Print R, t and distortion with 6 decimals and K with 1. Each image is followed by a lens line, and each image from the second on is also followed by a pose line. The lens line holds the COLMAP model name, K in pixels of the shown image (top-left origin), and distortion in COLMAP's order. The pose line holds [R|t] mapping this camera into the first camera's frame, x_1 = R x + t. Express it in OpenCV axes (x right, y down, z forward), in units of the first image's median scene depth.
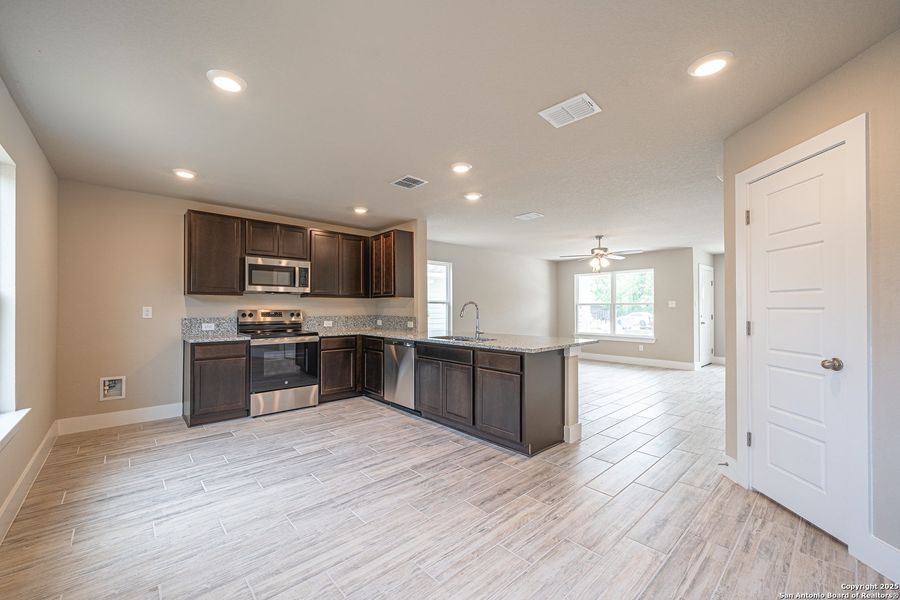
lens RADIAL K [[362.8, 0, 443.6], [0, 362.8, 304.7], [0, 0, 1]] dist [0.001496, 0.000374]
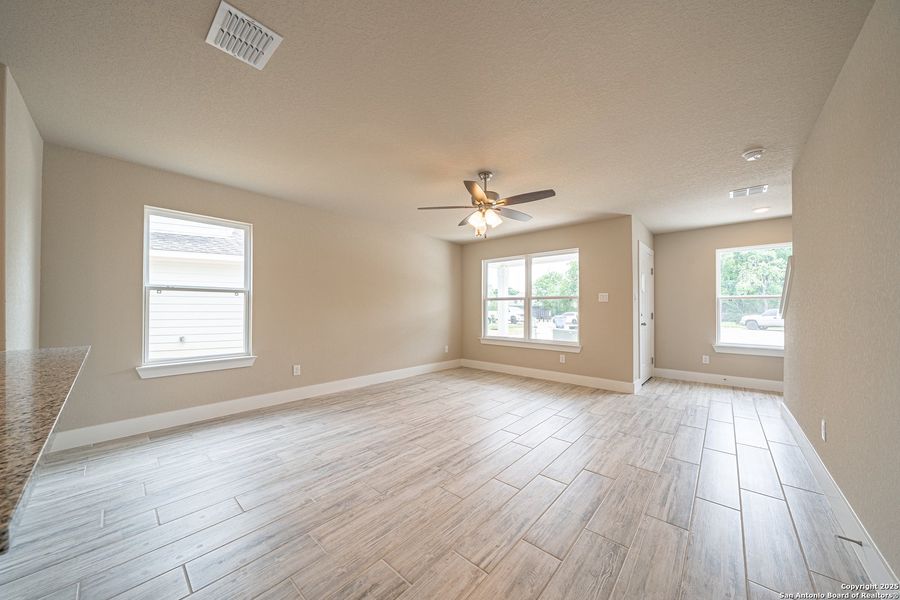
lens RADIAL K [[307.7, 0, 447.0], [0, 307.7, 303.5], [0, 0, 1]] dist [-0.000623, -0.000076]
pose [[0.994601, 0.003964, 0.103701, 0.509706], [-0.003148, 0.999963, -0.008032, 0.030956], [-0.103729, 0.007662, 0.994576, 0.839084]]
